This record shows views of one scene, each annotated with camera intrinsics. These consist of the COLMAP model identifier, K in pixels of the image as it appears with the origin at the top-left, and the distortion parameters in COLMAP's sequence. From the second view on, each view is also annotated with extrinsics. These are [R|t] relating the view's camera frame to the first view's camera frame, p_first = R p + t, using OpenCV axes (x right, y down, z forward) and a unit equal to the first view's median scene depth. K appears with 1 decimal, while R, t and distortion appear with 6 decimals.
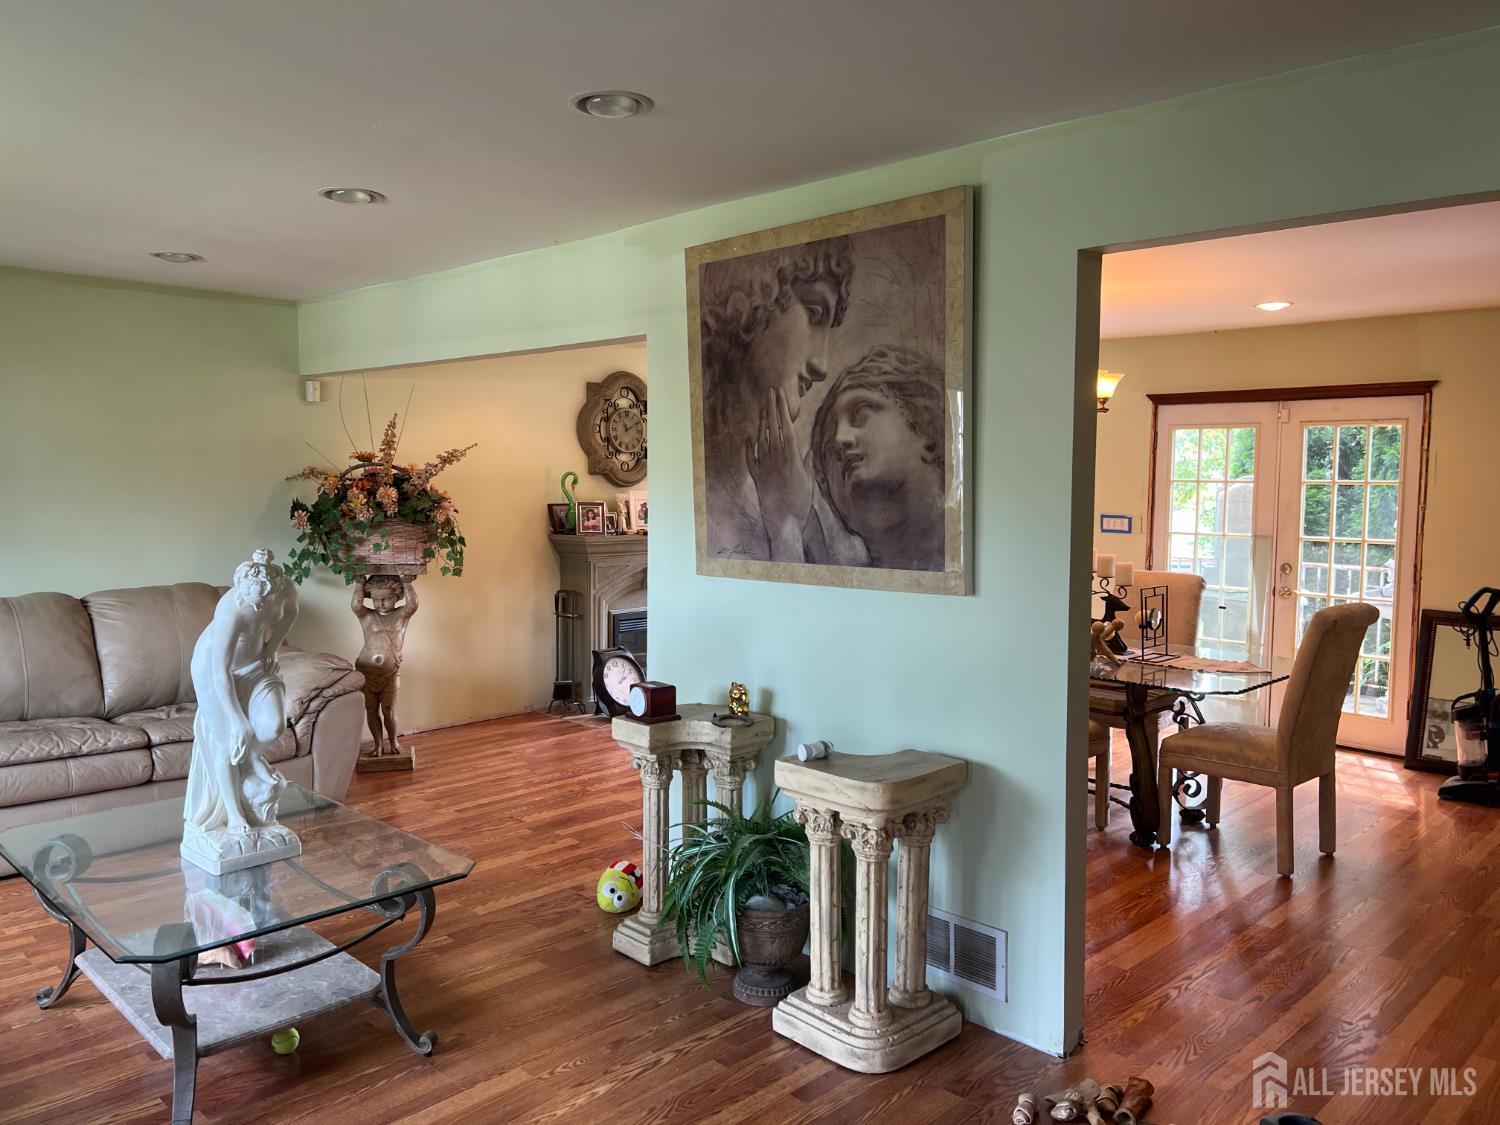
lens RADIAL K [[1145.7, 0, 750.8], [0, 1145.7, 531.6], [0, 0, 1]] dist [0.067442, 0.000805]
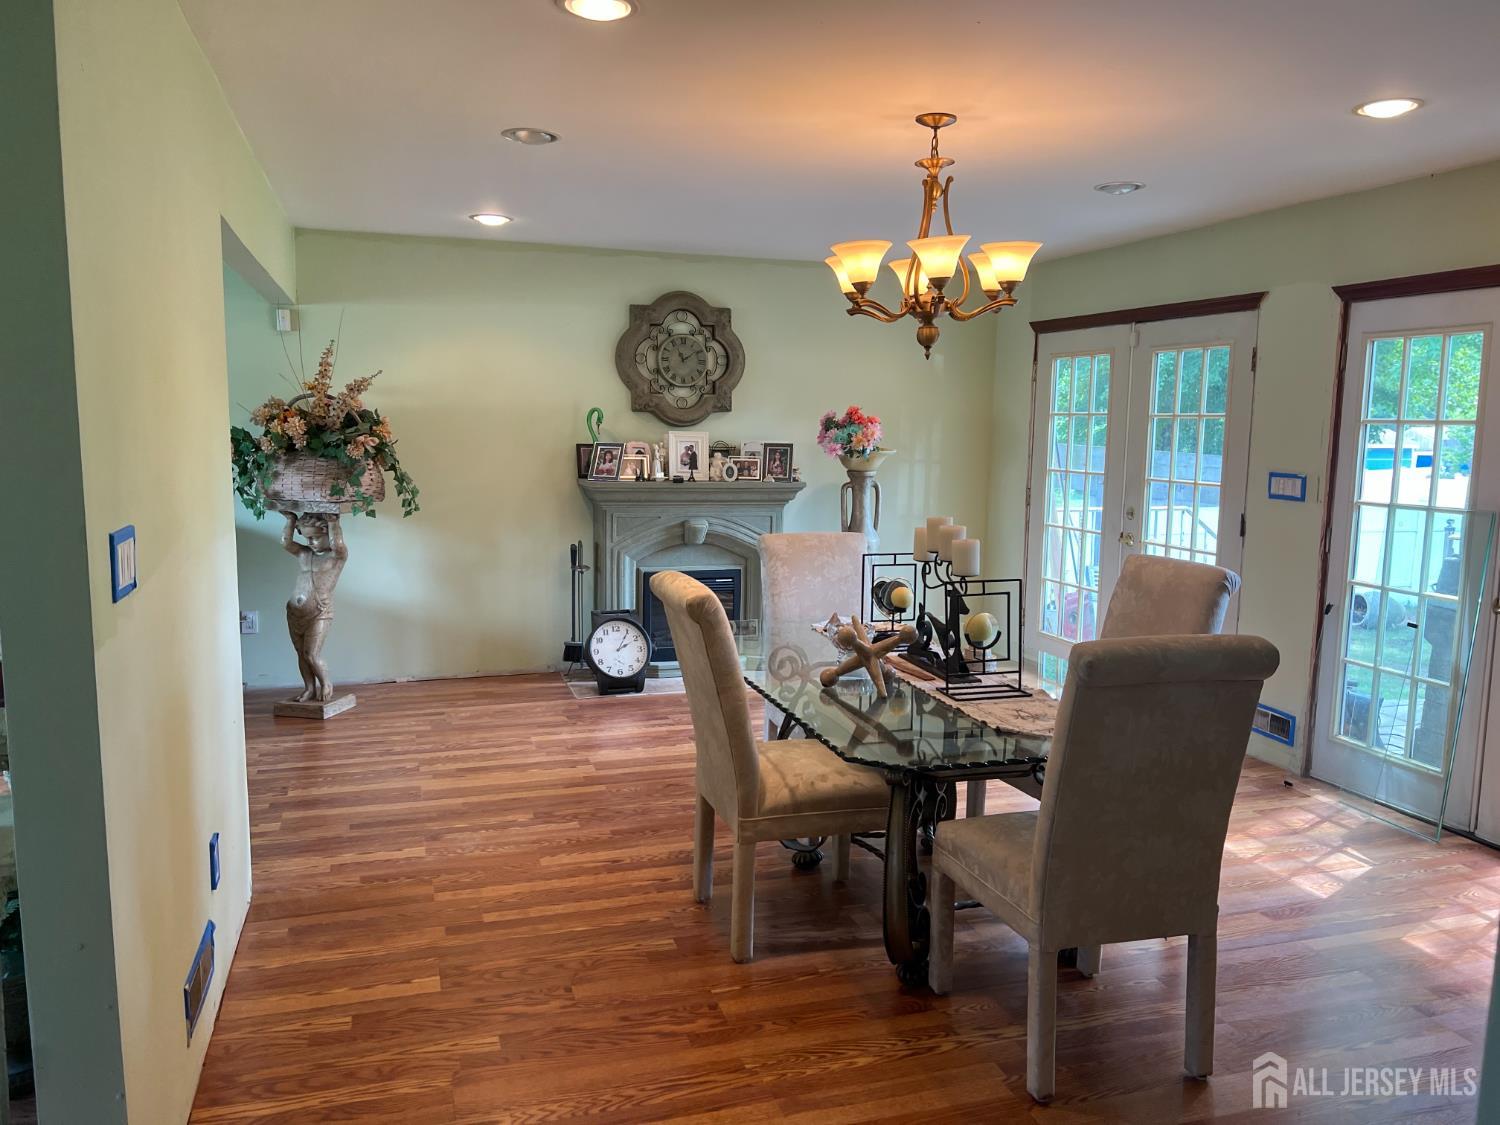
lens RADIAL K [[1110.7, 0, 750.0], [0, 1110.7, 562.5], [0, 0, 1]] dist [0.000722, -0.000142]
pose [[0.888054, 0.062821, -0.455426, 0.342381], [-0.032836, 0.996757, 0.073465, -0.000089], [0.458565, -0.050286, 0.887237, 0.290630]]
